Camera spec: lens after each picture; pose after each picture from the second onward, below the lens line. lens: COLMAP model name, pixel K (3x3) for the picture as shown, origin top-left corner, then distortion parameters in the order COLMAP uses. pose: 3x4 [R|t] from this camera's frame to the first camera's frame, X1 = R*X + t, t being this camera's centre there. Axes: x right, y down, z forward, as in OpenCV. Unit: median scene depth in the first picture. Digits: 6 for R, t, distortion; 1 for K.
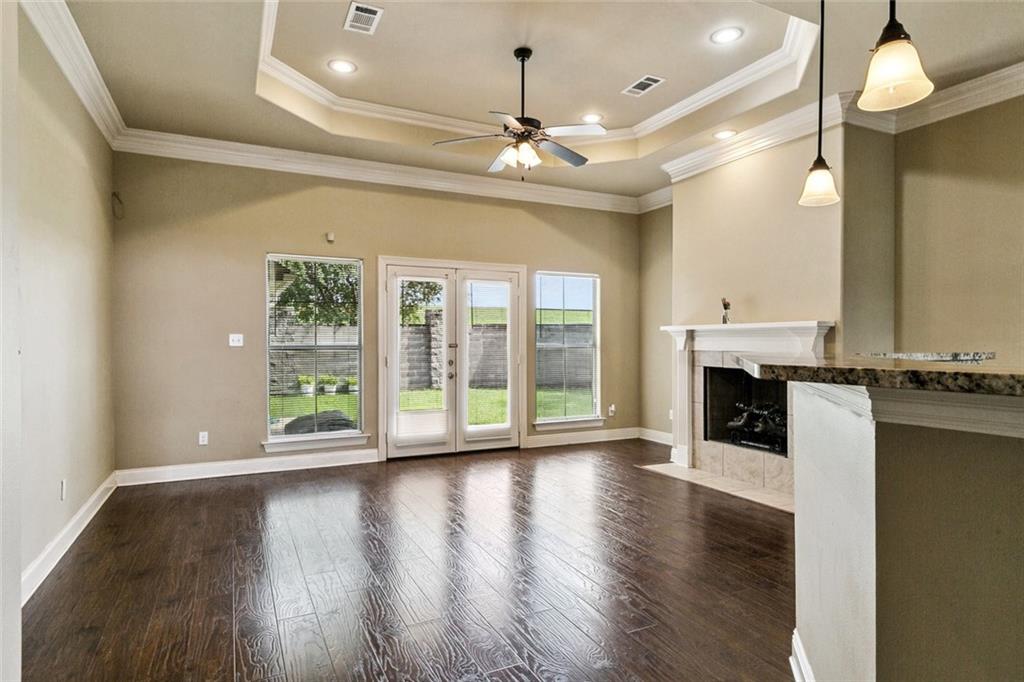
lens RADIAL K [[577.1, 0, 512.0], [0, 577.1, 341.0], [0, 0, 1]] dist [0.004452, 0.000805]
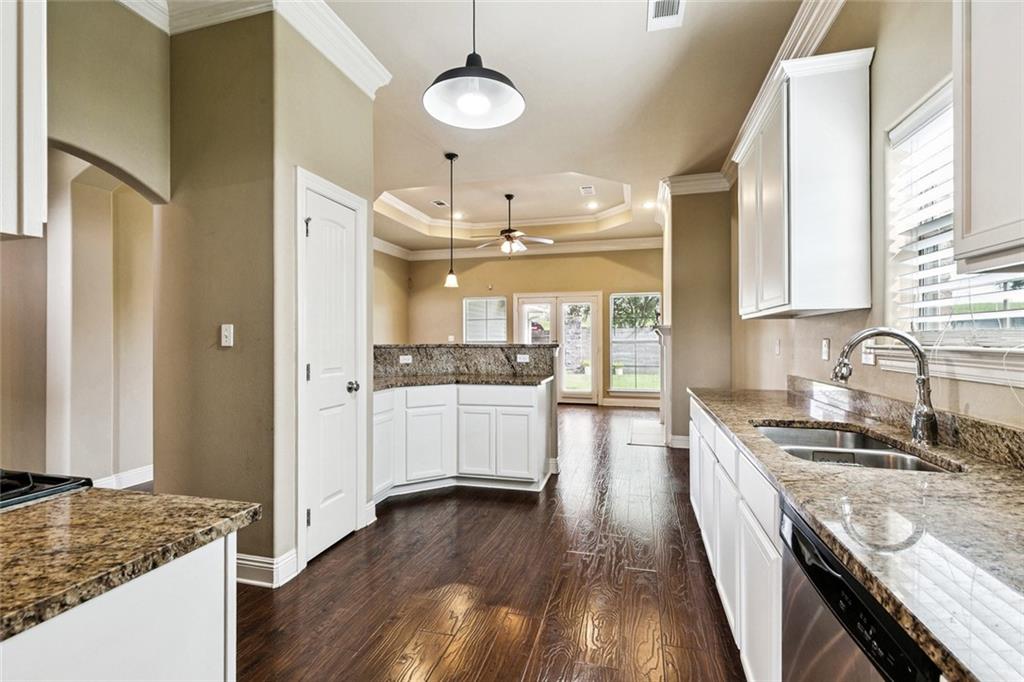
lens RADIAL K [[467.3, 0, 511.5], [0, 467.3, 331.5], [0, 0, 1]] dist [0.016593, 0.000062]
pose [[0.748220, -0.012108, -0.663341, 0.739037], [0.001854, 0.999868, -0.016159, 0.001523], [0.663448, 0.010860, 0.748143, -0.146787]]
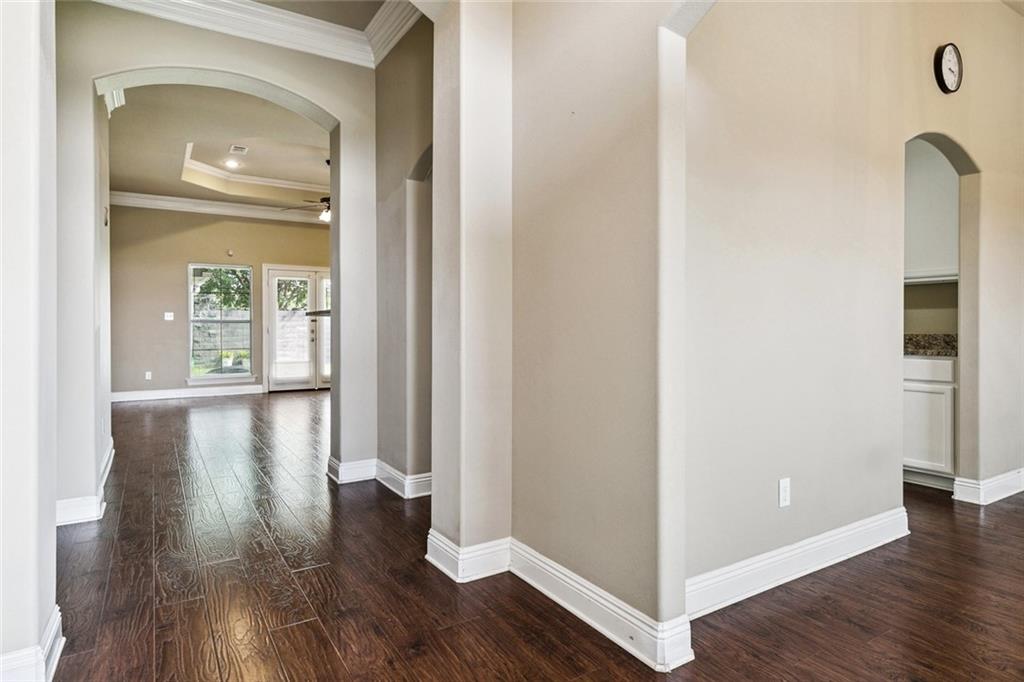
lens RADIAL K [[577.9, 0, 512.4], [0, 577.9, 324.5], [0, 0, 1]] dist [0.001916, 0.000102]
pose [[0.994998, -0.003528, 0.099833, 0.278361], [0.004046, 0.999979, -0.004991, 0.028957], [-0.099813, 0.005370, 0.994992, -0.619866]]
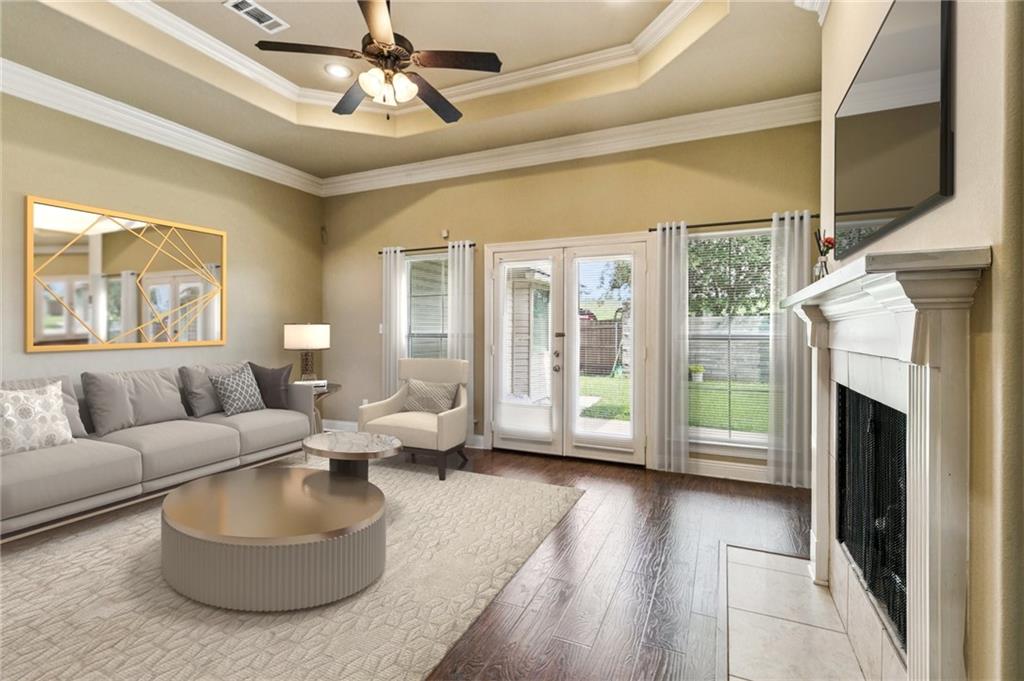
lens RADIAL K [[467.3, 0, 511.5], [0, 467.3, 331.0], [0, 0, 1]] dist [0.016593, 0.000062]
pose [[0.635224, 0.001268, -0.772327, 0.404988], [-0.002413, 0.999997, -0.000343, 0.002893], [0.772324, 0.002081, 0.635225, 0.487830]]
